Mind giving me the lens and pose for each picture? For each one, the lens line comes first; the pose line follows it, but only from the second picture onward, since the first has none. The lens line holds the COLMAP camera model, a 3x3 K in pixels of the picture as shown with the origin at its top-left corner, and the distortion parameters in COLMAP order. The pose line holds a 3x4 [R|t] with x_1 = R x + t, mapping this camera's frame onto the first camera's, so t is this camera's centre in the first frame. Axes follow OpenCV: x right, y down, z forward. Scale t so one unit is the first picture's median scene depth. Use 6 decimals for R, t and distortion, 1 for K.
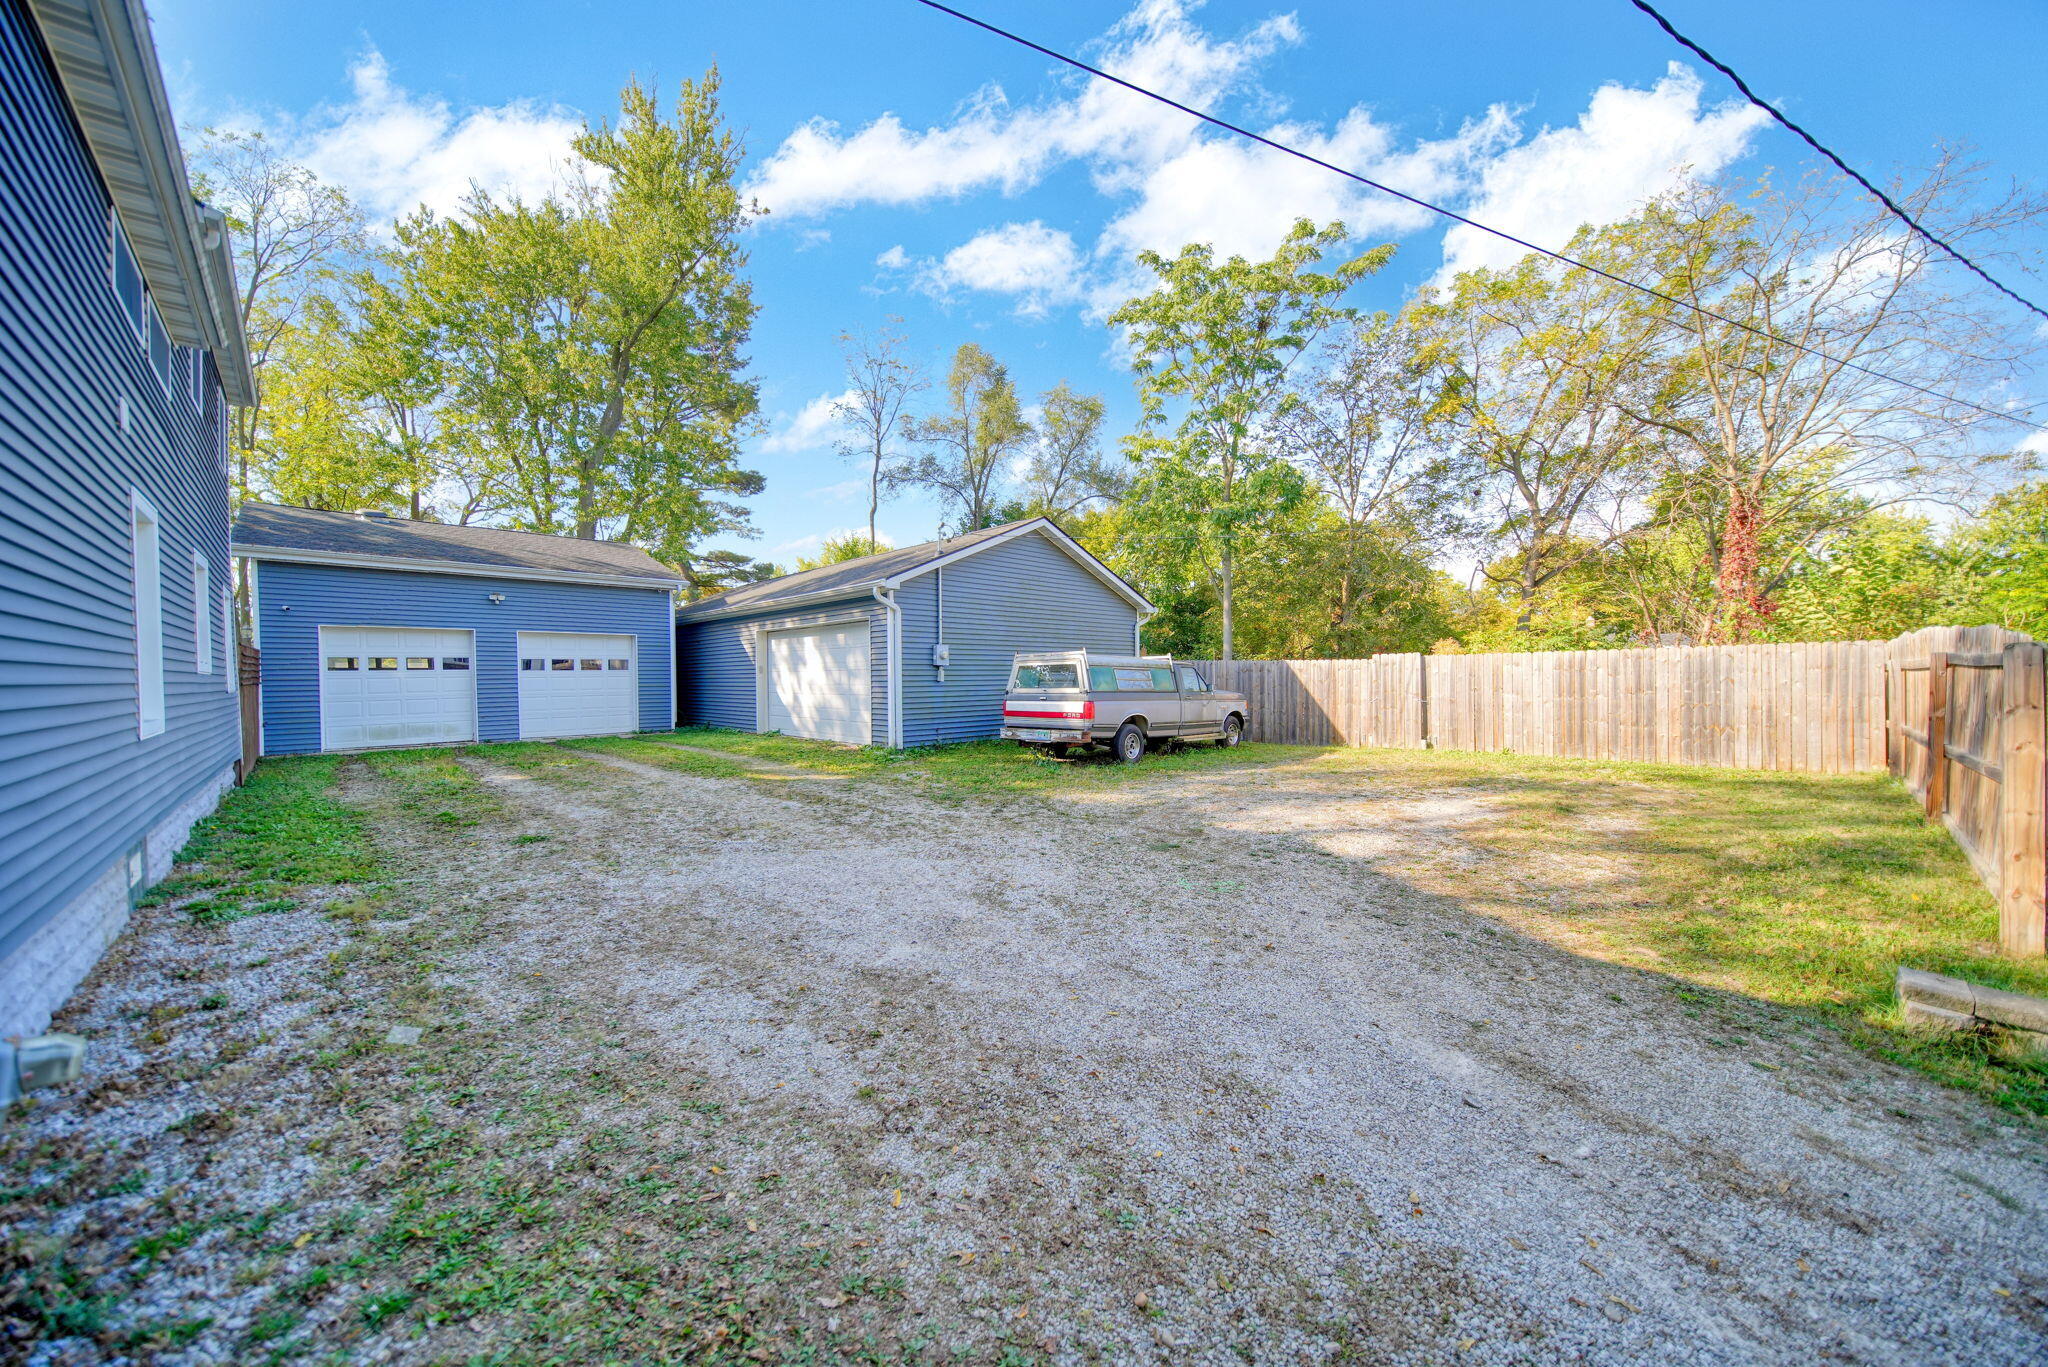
lens RADIAL K [[731.9, 0, 1024.0], [0, 731.9, 683.5], [0, 0, 1]] dist [0.001784, 0.000114]
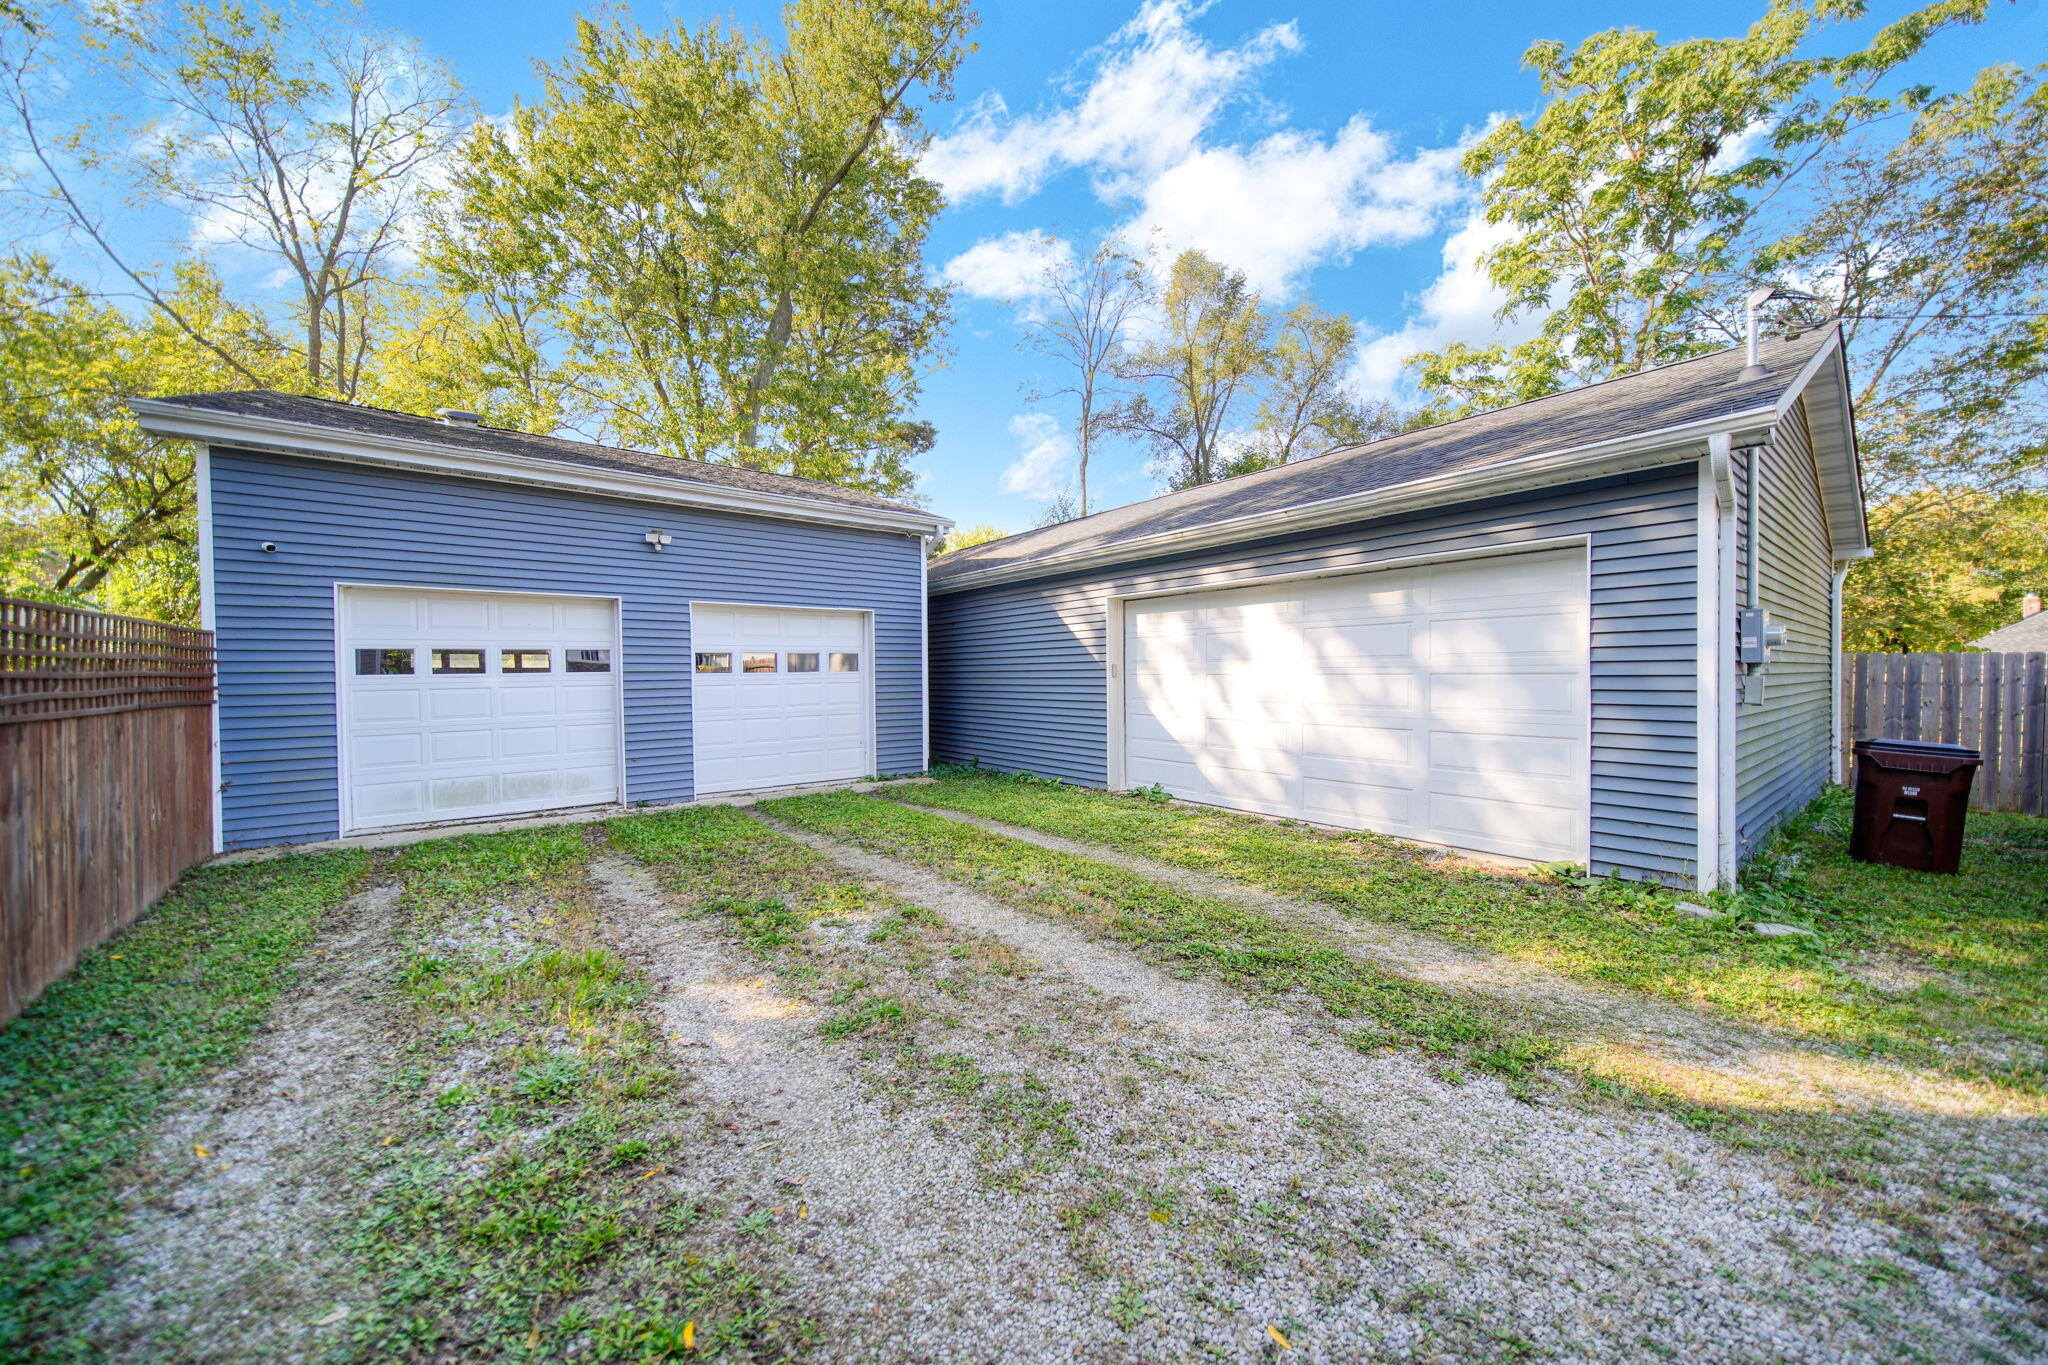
lens RADIAL K [[724.1, 0, 1025.4], [0, 724.1, 675.3], [0, 0, 1]] dist [0.000100, -0.000112]
pose [[0.994266, -0.000340, -0.106938, -0.371622], [-0.000204, 0.999987, -0.005070, -0.012531], [0.106939, 0.005063, 0.994253, 0.470919]]
